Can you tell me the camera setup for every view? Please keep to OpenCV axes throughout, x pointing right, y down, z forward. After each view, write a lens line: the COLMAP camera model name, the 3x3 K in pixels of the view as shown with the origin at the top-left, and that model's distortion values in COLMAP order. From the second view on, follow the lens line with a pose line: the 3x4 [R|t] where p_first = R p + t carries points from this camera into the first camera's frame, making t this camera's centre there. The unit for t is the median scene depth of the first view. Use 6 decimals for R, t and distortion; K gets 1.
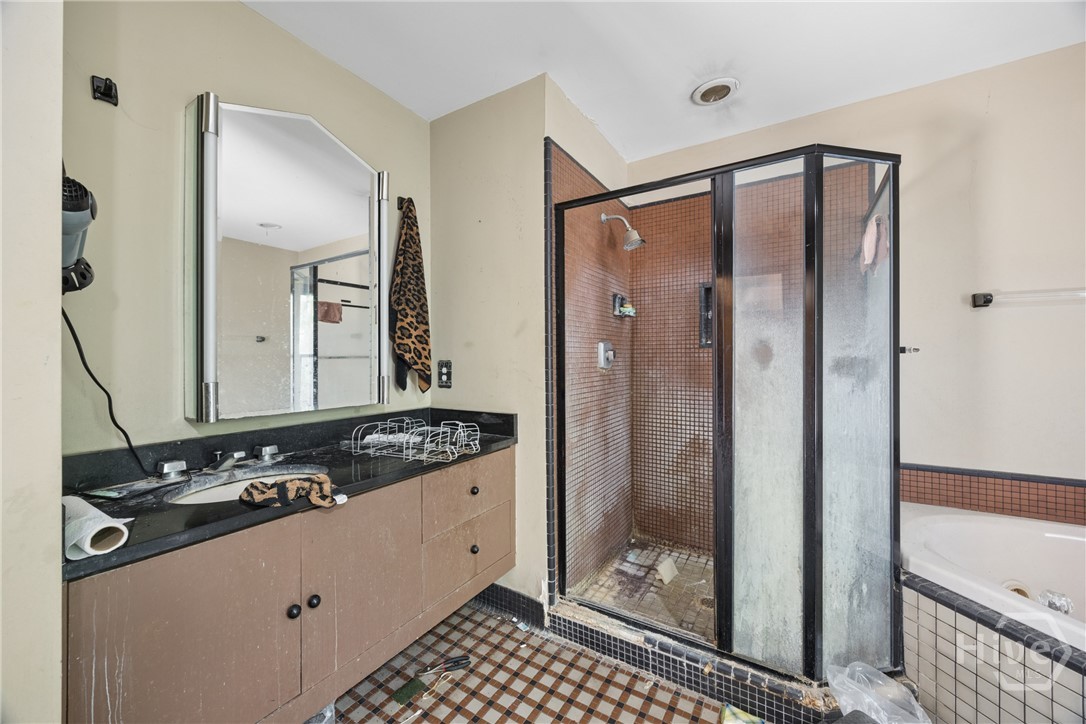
lens RADIAL K [[415.7, 0, 541.1], [0, 415.7, 357.6], [0, 0, 1]] dist [-0.002616, 0.000384]
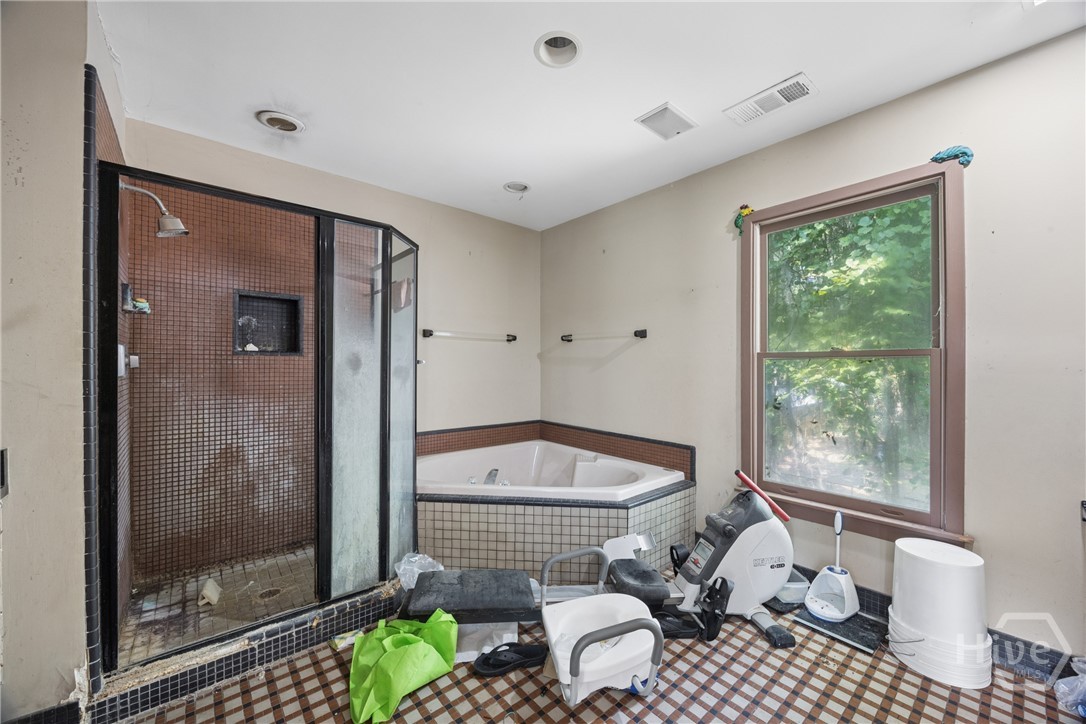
lens RADIAL K [[415.7, 0, 549.2], [0, 415.7, 366.1], [0, 0, 1]] dist [-0.002616, 0.000384]
pose [[0.294091, 0.004385, 0.955767, -0.472637], [-0.009182, 0.999956, -0.001763, -0.002386], [-0.955733, -0.008257, 0.294118, -0.002748]]
